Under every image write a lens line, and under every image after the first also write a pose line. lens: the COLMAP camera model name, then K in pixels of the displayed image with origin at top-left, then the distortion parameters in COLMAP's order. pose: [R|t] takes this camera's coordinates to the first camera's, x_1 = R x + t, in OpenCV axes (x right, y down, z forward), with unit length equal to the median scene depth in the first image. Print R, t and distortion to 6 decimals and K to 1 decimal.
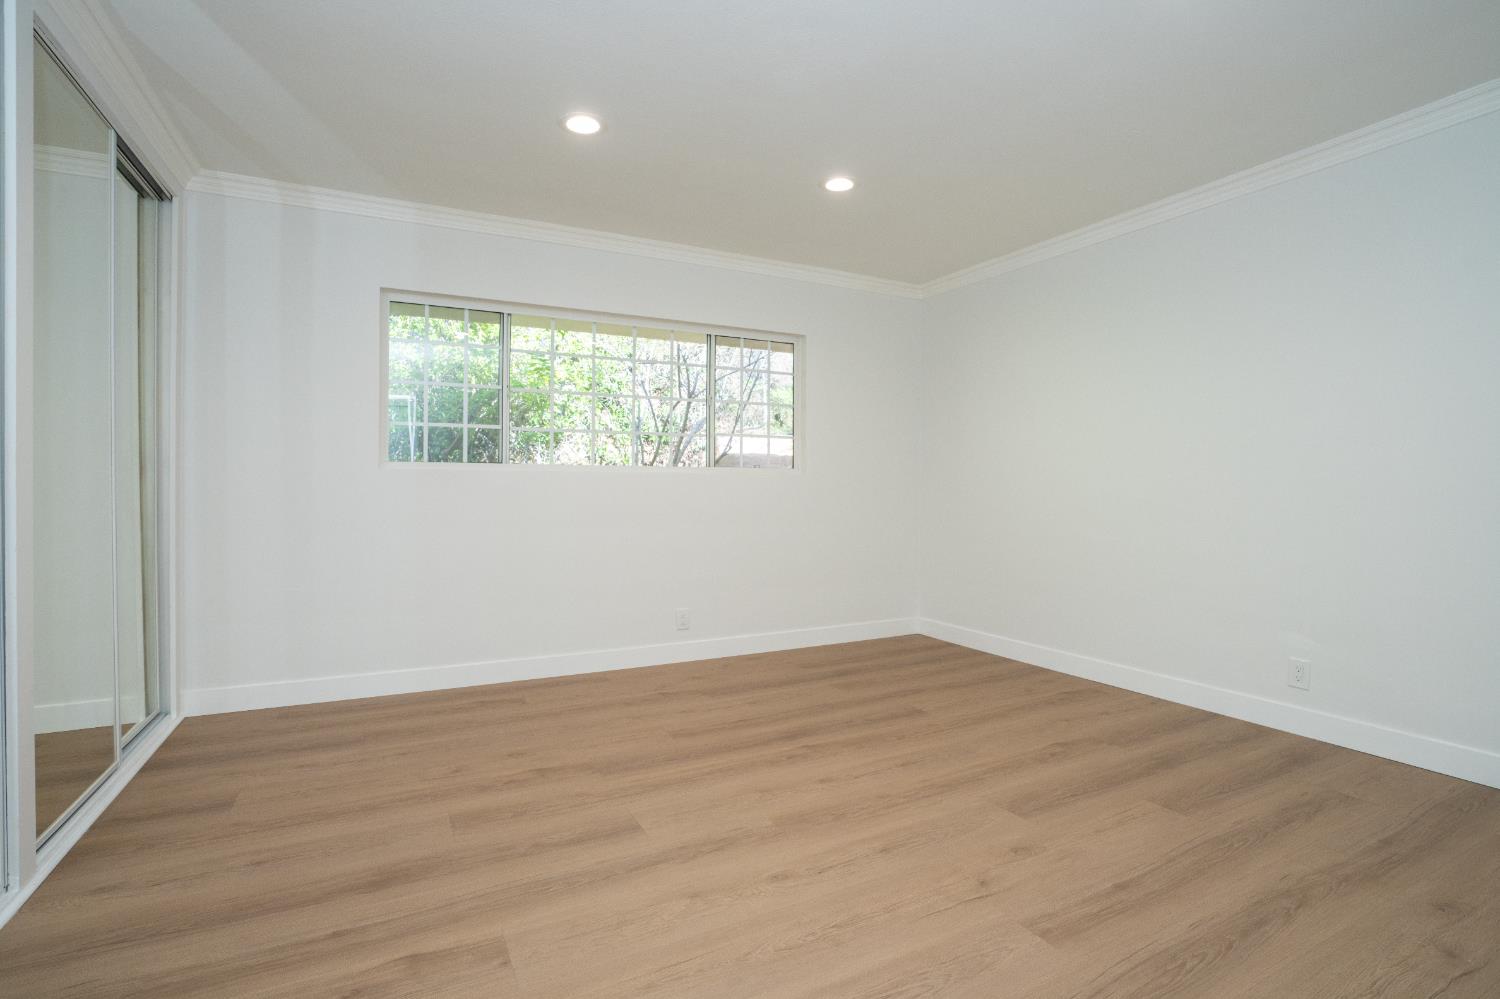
lens RADIAL K [[708.8, 0, 757.4], [0, 708.8, 499.7], [0, 0, 1]] dist [-0.040462, 0.000198]
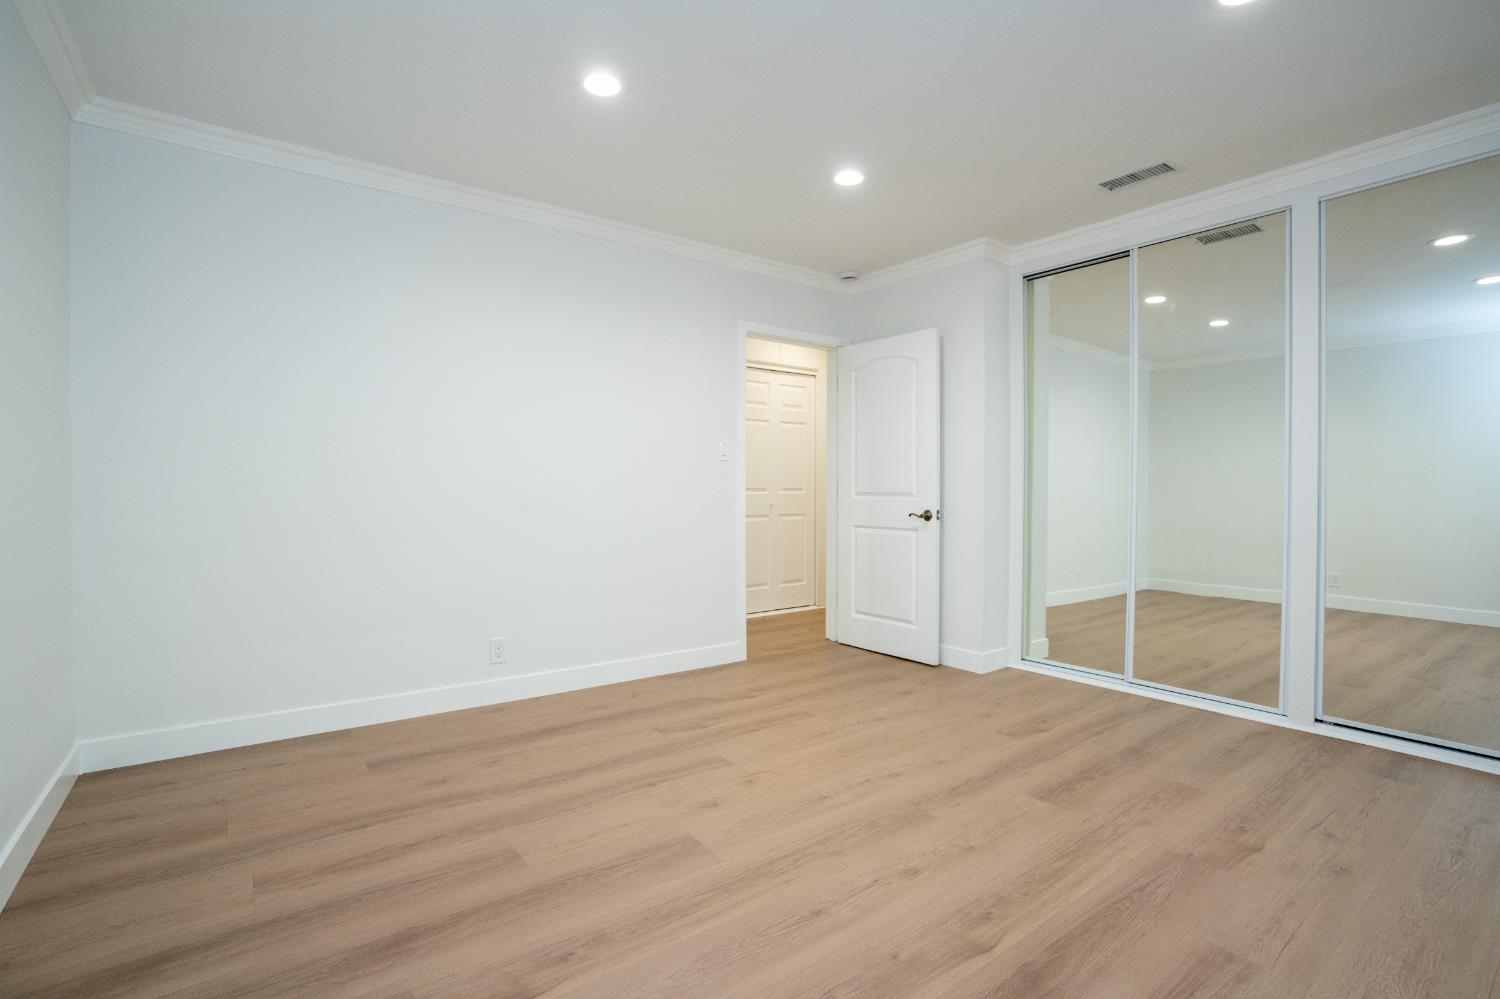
lens RADIAL K [[708.8, 0, 750.3], [0, 708.8, 497.3], [0, 0, 1]] dist [-0.040462, 0.000198]
pose [[-0.988926, -0.003510, -0.148365, 0.445080], [-0.008513, 0.999416, 0.033100, -0.047021], [0.148162, 0.033996, -0.988379, 1.969162]]
